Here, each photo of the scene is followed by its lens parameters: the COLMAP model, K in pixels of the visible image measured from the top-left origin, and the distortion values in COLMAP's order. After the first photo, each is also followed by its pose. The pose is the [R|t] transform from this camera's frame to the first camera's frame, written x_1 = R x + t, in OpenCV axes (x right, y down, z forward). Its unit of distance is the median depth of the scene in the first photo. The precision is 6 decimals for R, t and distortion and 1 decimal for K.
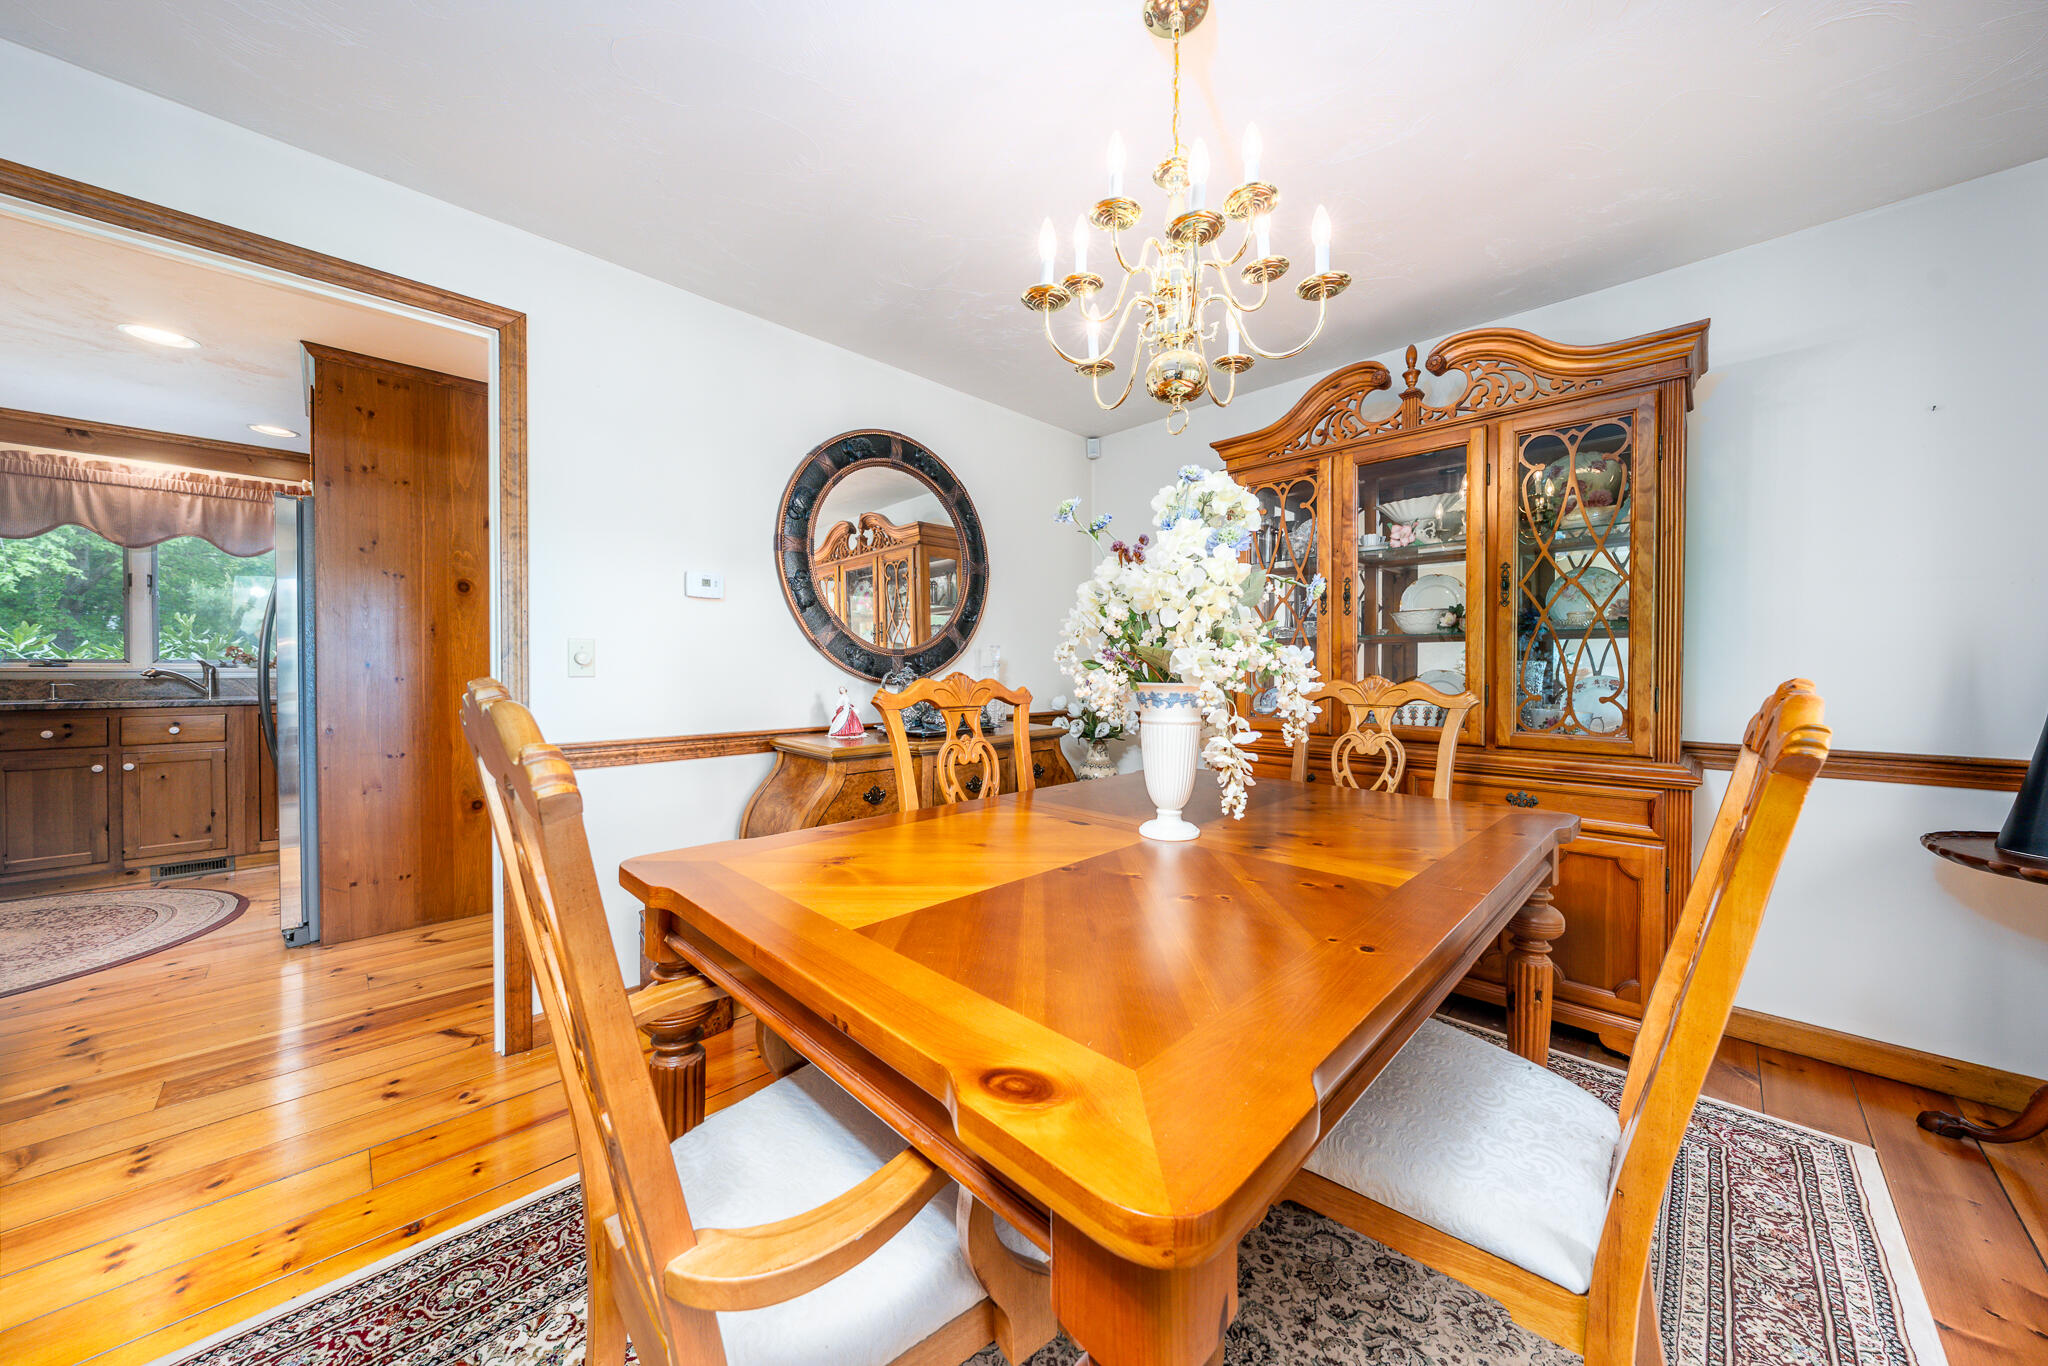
lens RADIAL K [[710.9, 0, 1031.5], [0, 710.9, 670.9], [0, 0, 1]] dist [-0.000844, -0.000114]
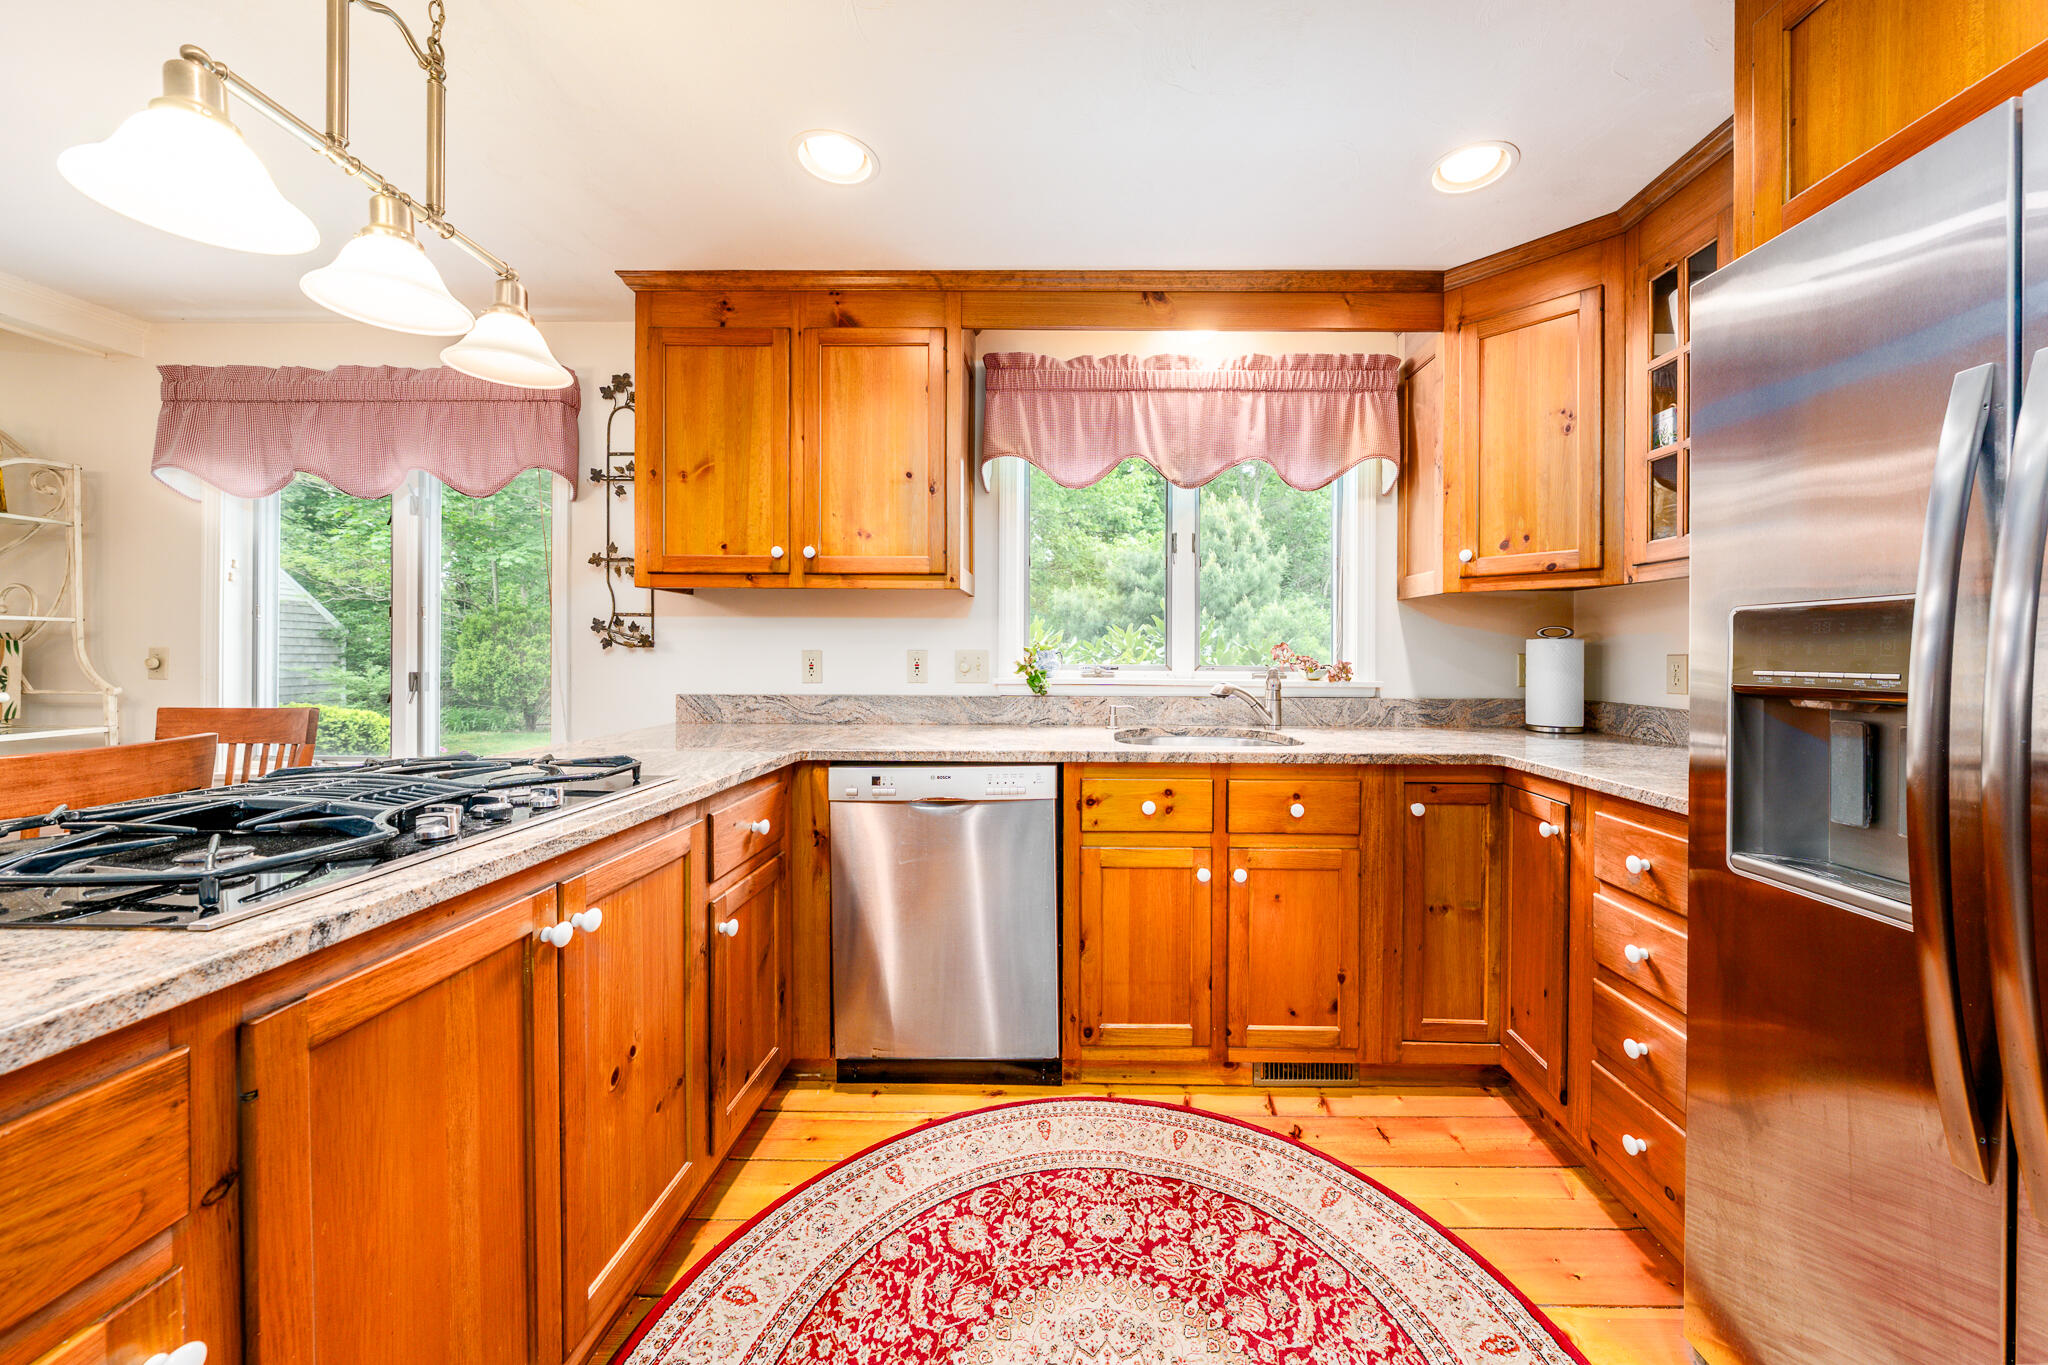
lens RADIAL K [[706.3, 0, 1075.2], [0, 706.3, 656.9], [0, 0, 1]] dist [-0.000345, -0.000097]
pose [[0.696932, 0.004788, -0.717122, -0.944932], [-0.008102, 0.999966, -0.001198, -0.024647], [0.717092, 0.006645, 0.696947, 0.525314]]
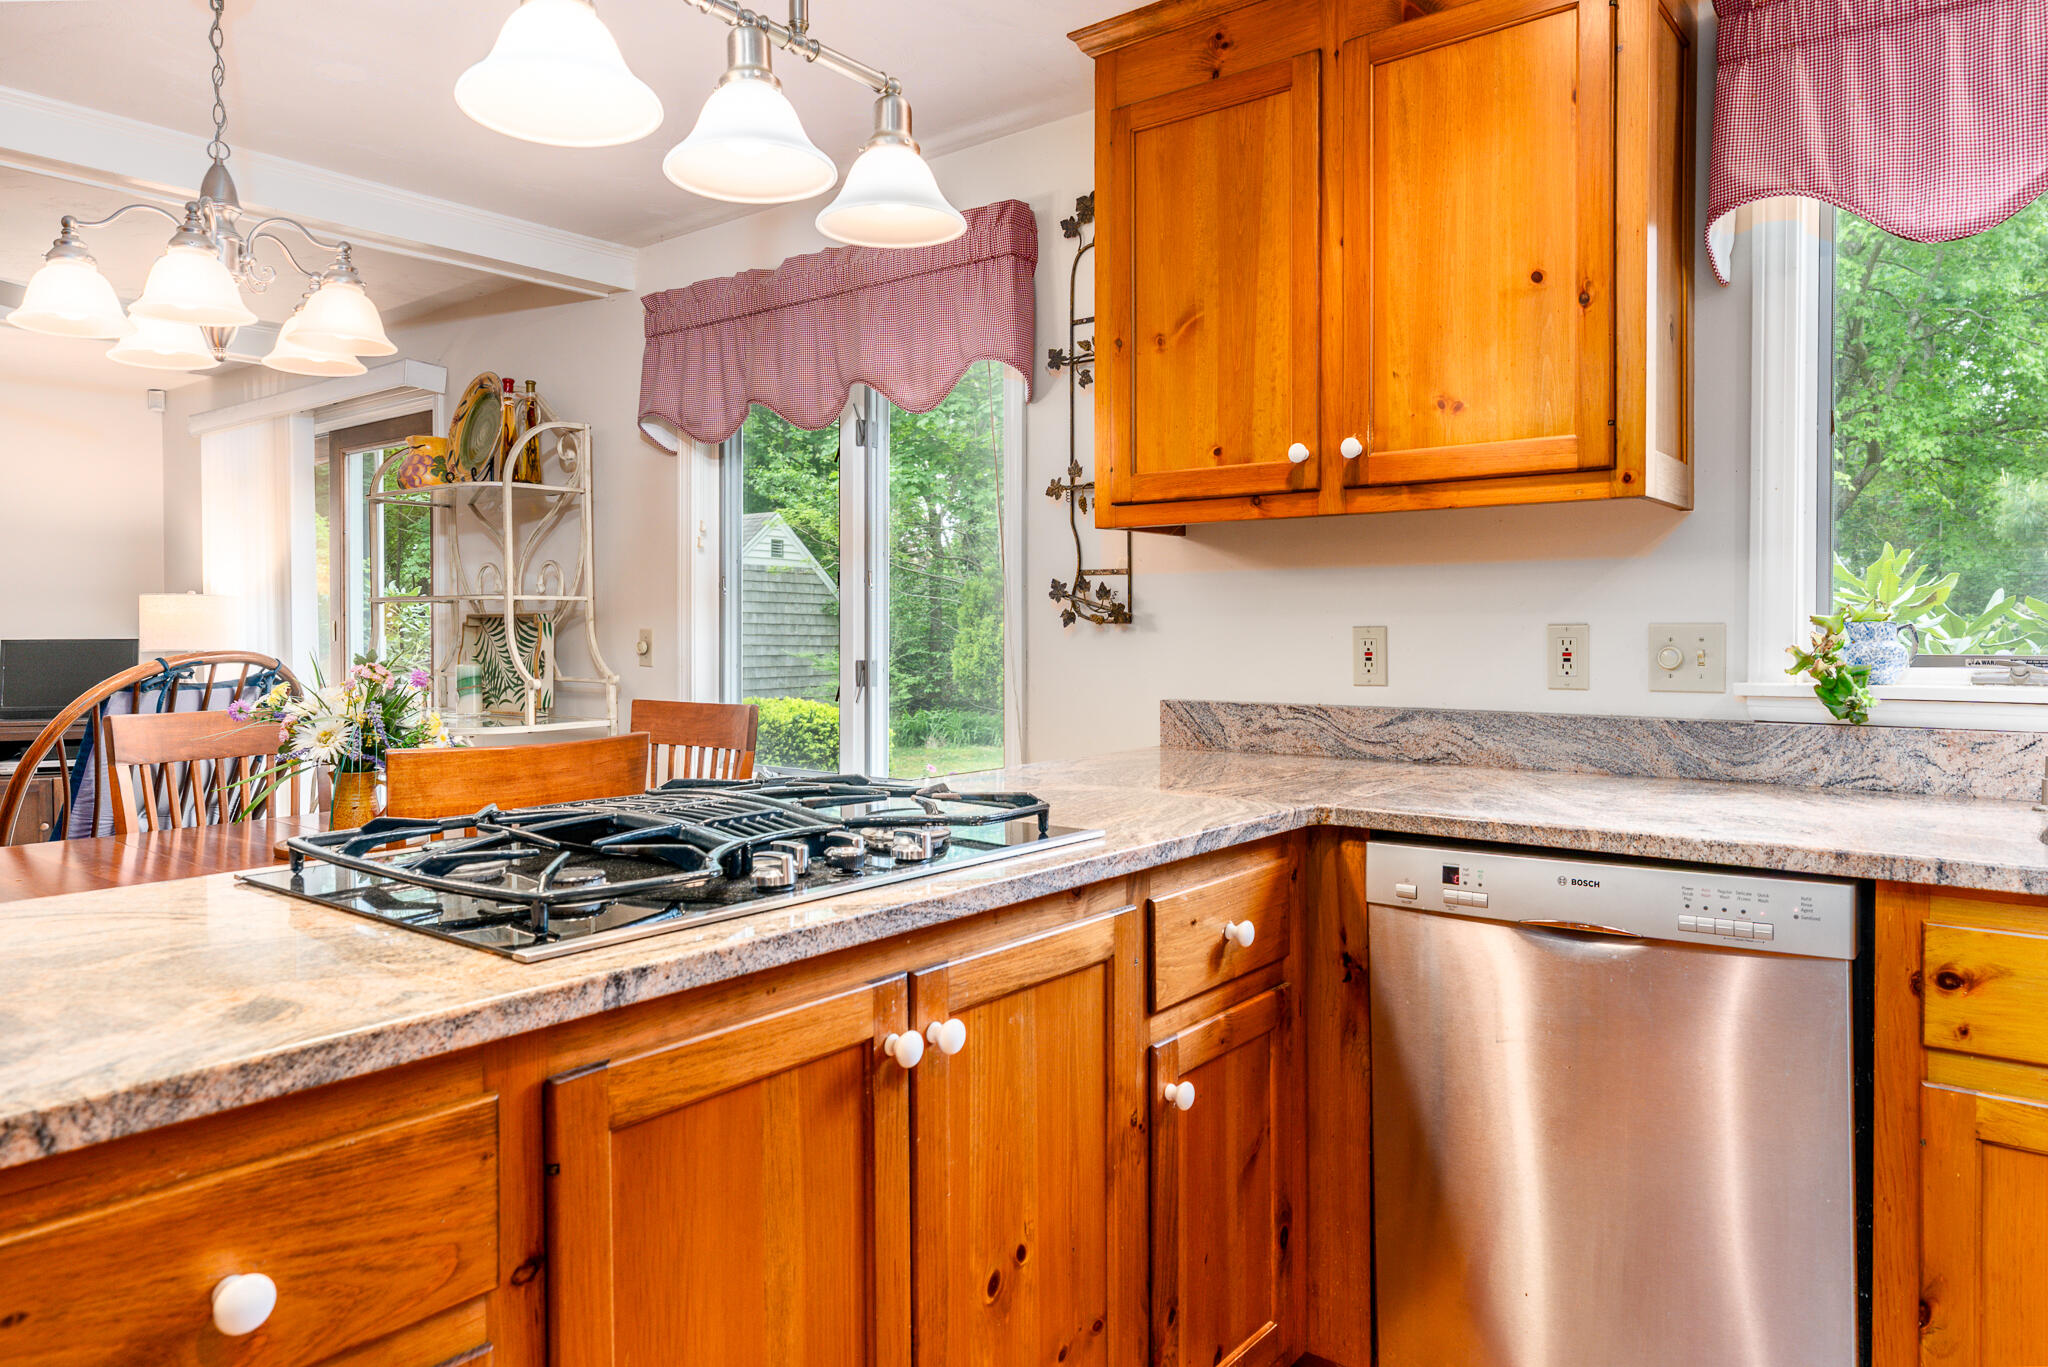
lens RADIAL K [[1324.2, 0, 1047.6], [0, 1324.2, 651.1], [0, 0, 1]] dist [0.008405, 0.000255]
pose [[0.111523, 0.013980, -0.993664, -0.930922], [-0.004461, 0.999898, 0.013567, -0.025317], [0.993752, 0.002920, 0.111574, 0.570317]]
